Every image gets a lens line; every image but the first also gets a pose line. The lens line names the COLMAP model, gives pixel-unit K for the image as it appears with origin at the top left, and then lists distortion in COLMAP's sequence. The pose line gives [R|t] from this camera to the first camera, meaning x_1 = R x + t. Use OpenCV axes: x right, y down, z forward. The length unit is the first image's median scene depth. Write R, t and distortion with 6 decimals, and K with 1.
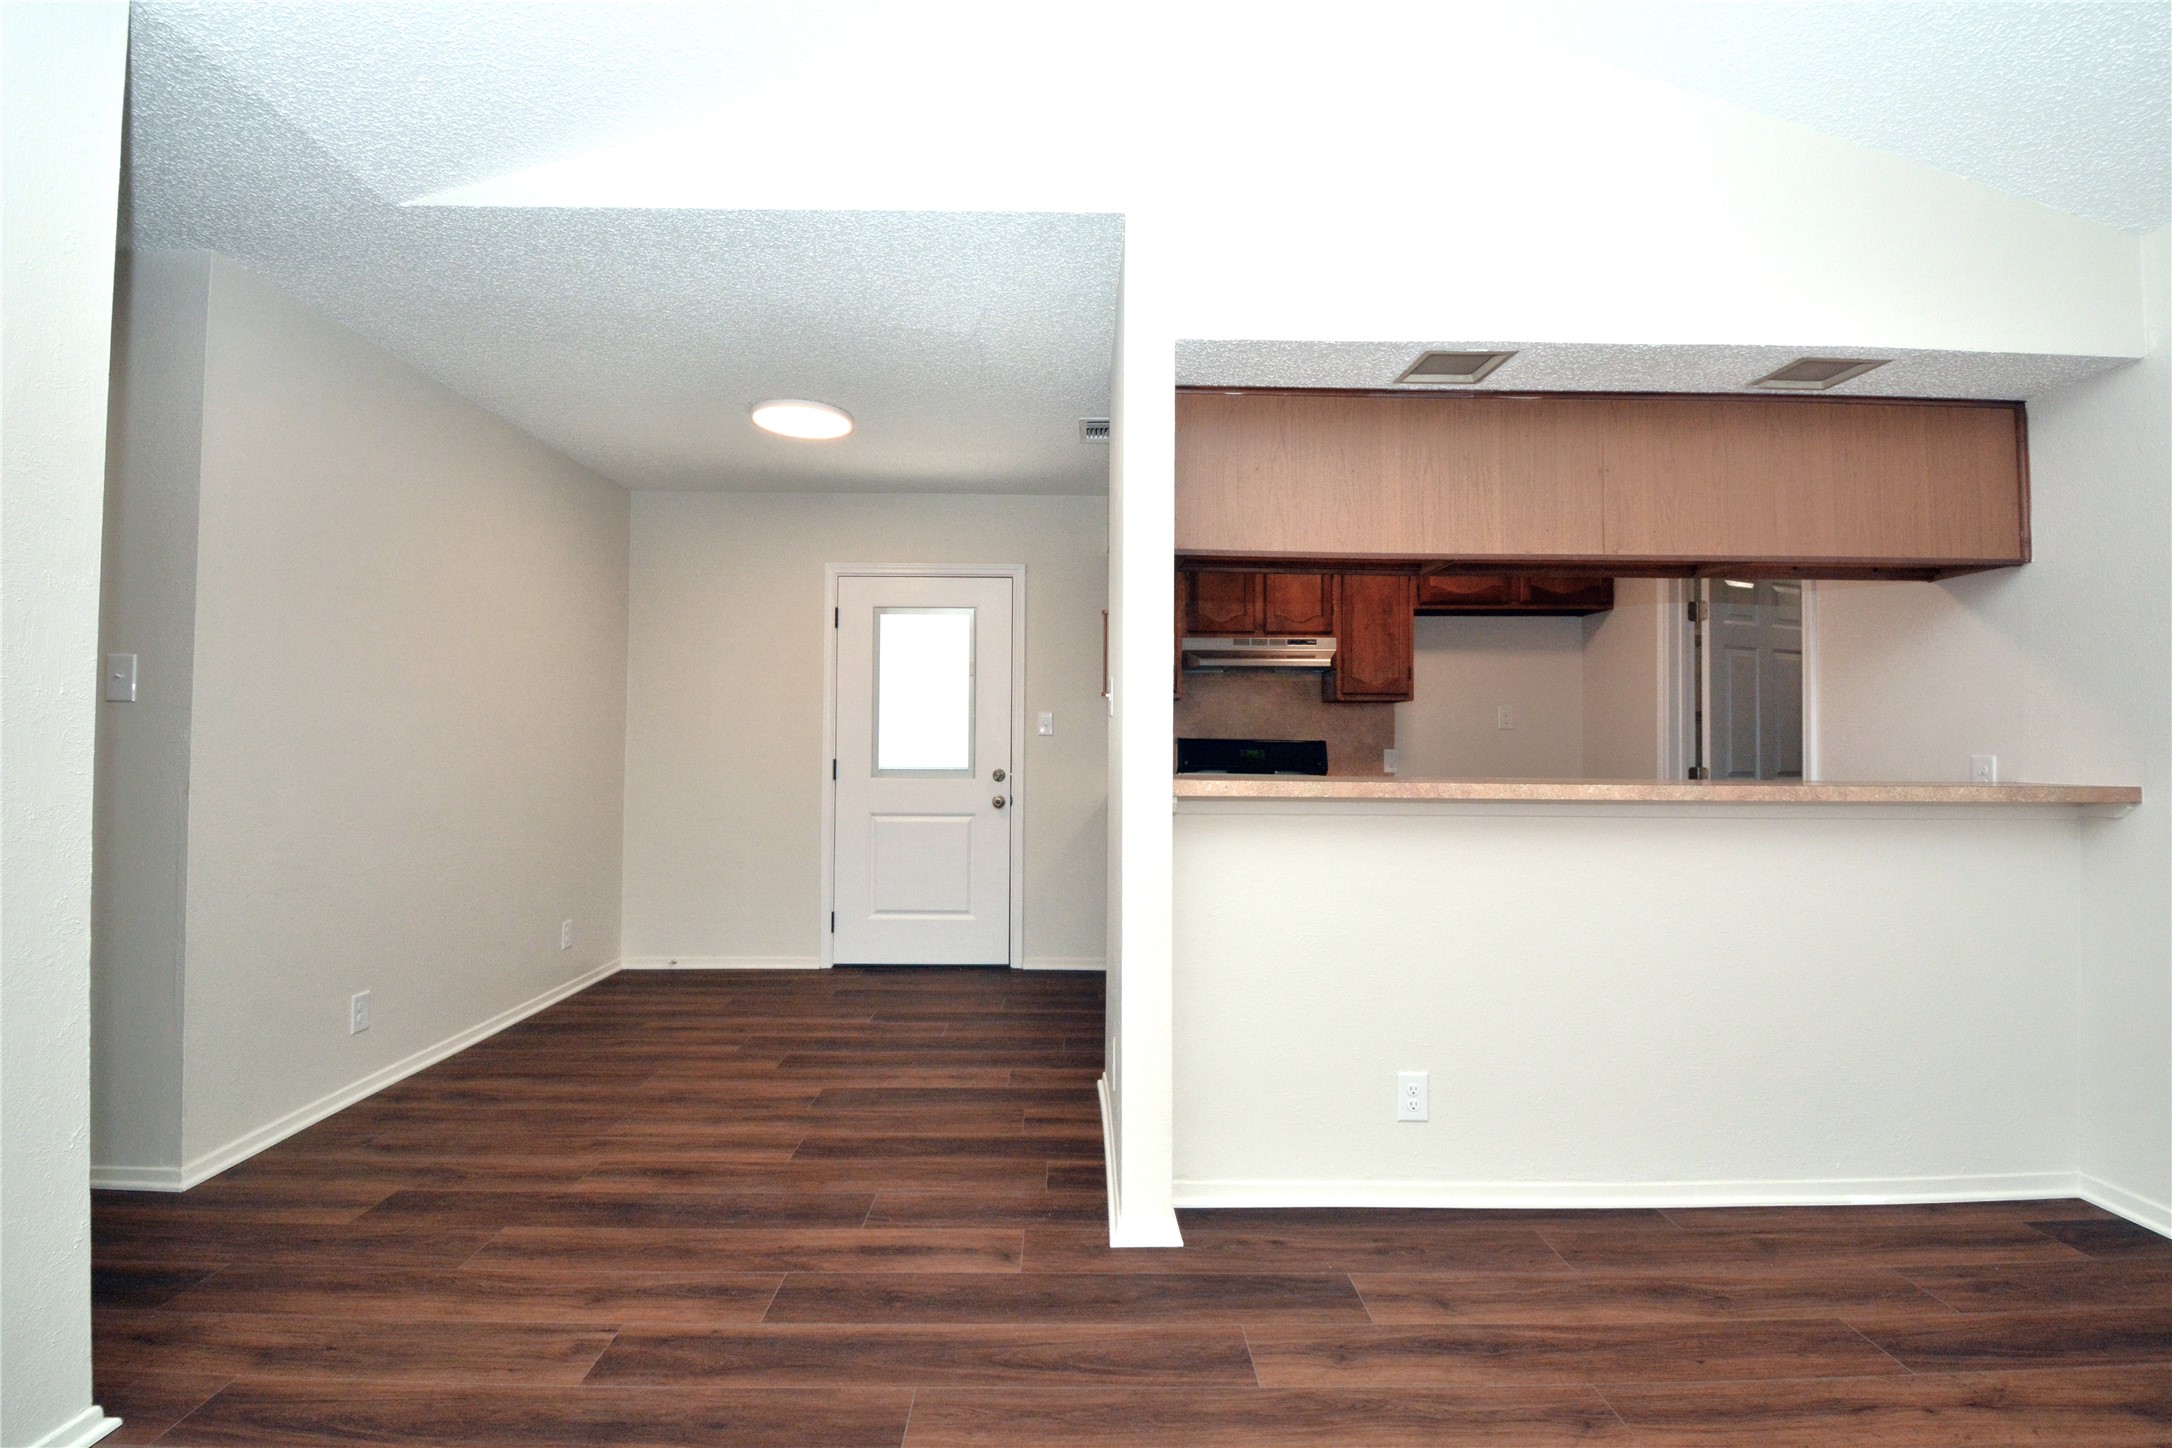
lens RADIAL K [[968.5, 0, 1074.3], [0, 968.5, 719.7], [0, 0, 1]] dist [0.002834, -0.014465]
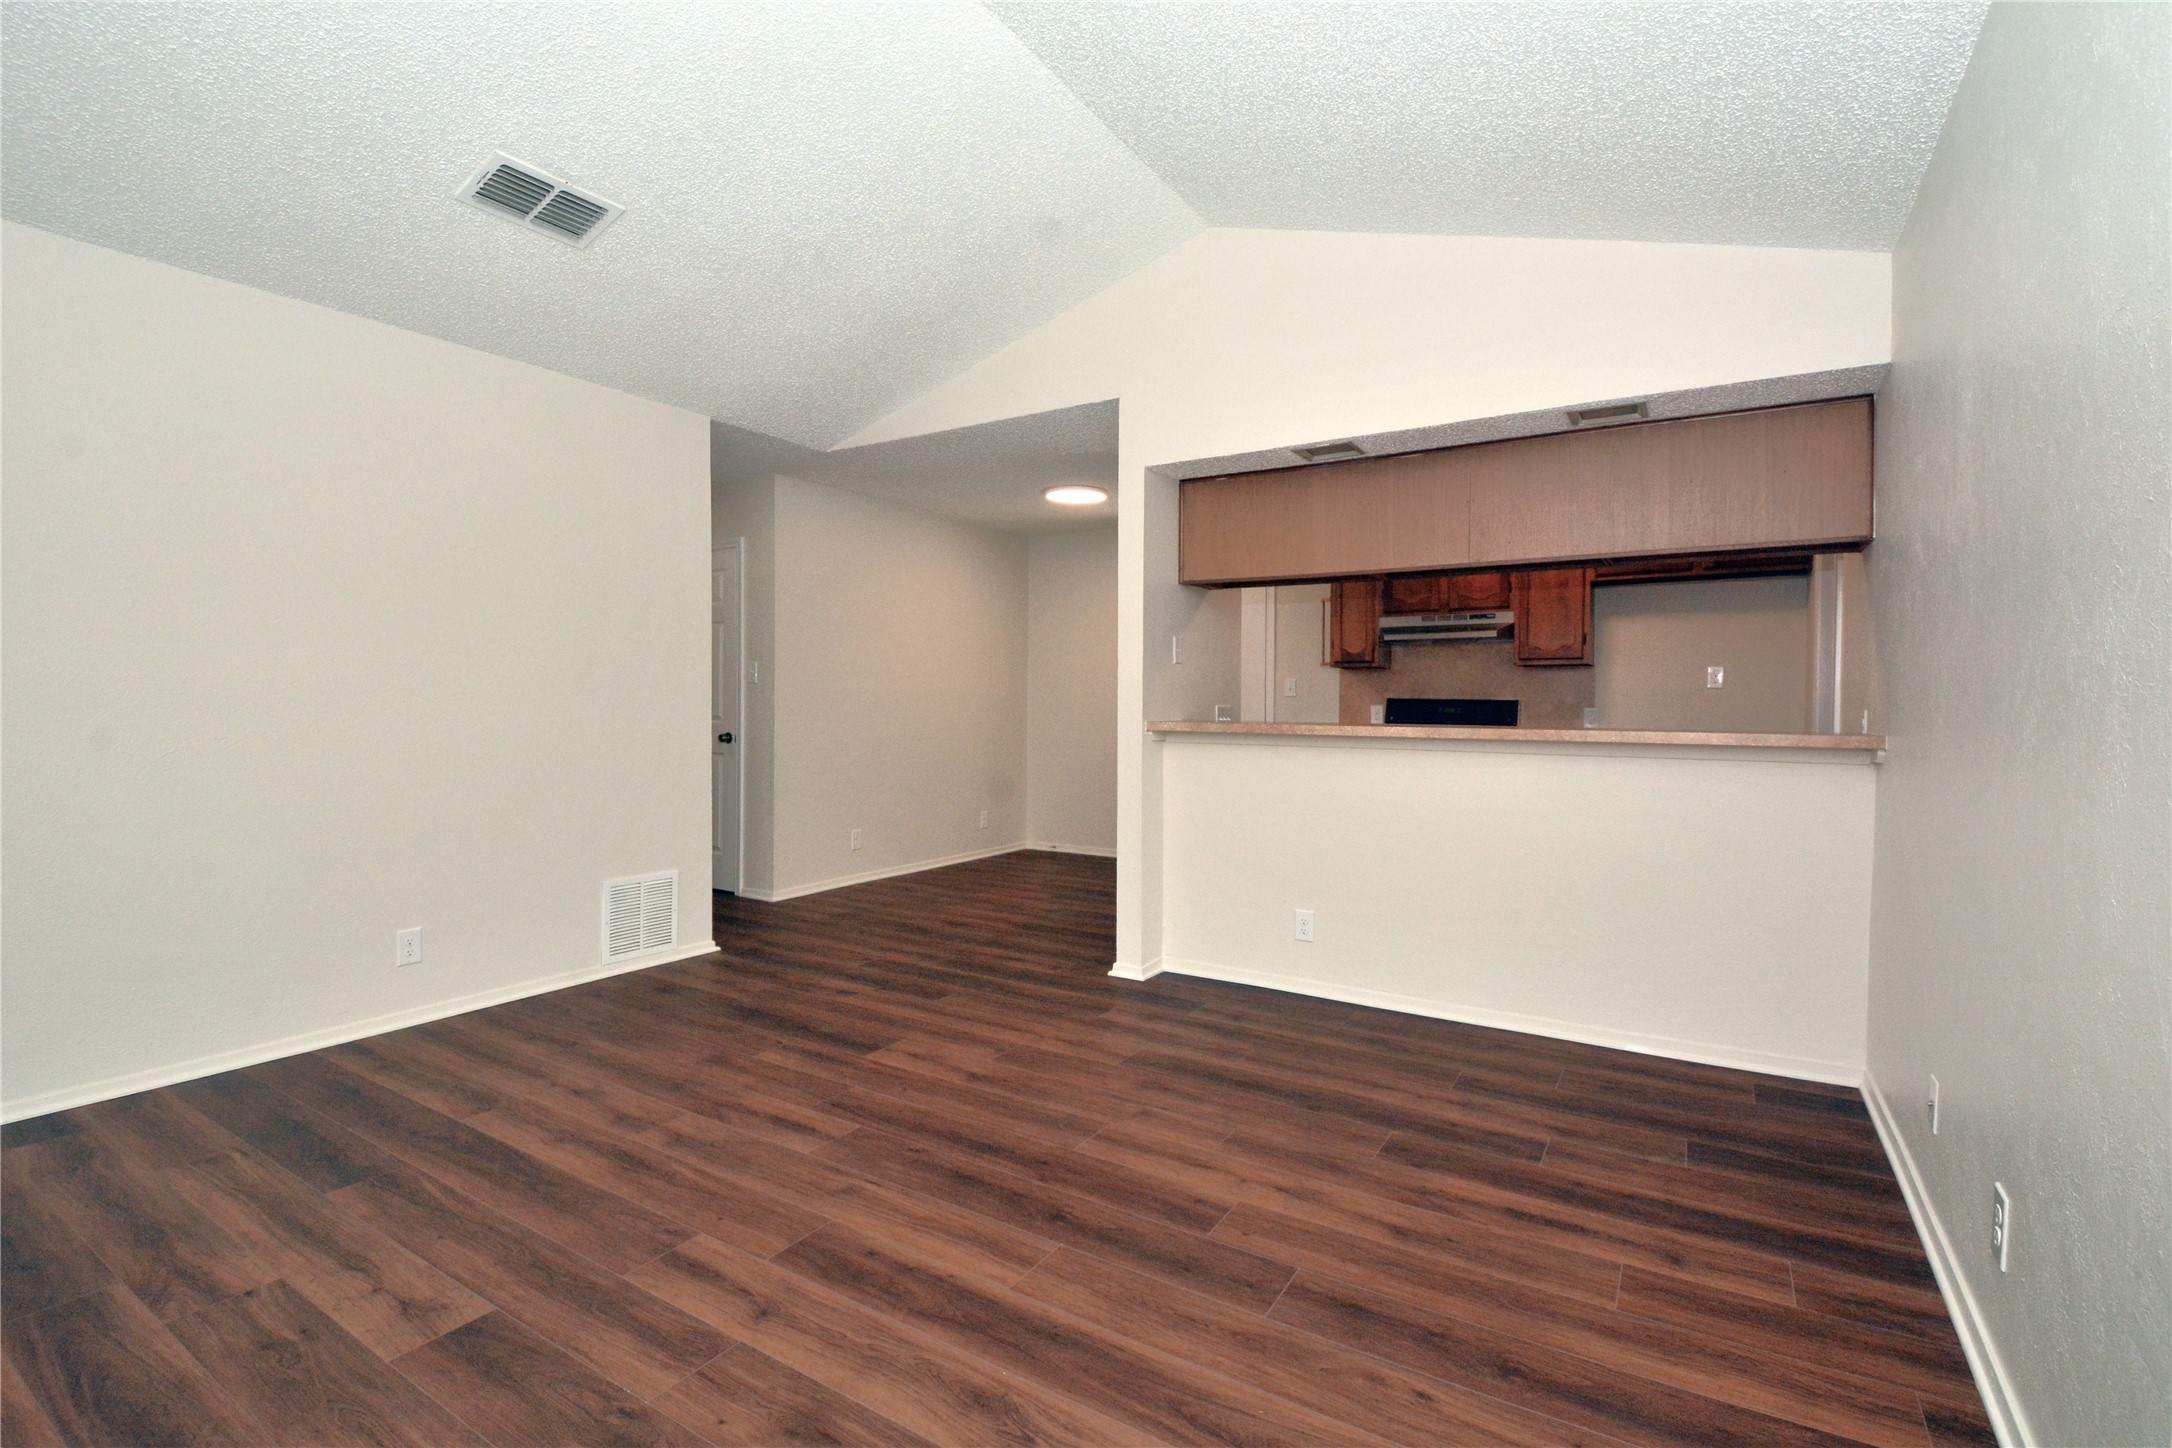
lens RADIAL K [[968.5, 0, 1081.9], [0, 968.5, 717.1], [0, 0, 1]] dist [0.002834, -0.014465]
pose [[0.841256, 0.007174, -0.540590, 0.519688], [0.012008, 0.999417, 0.031949, -0.000974], [0.540504, -0.033369, 0.840679, -0.291599]]
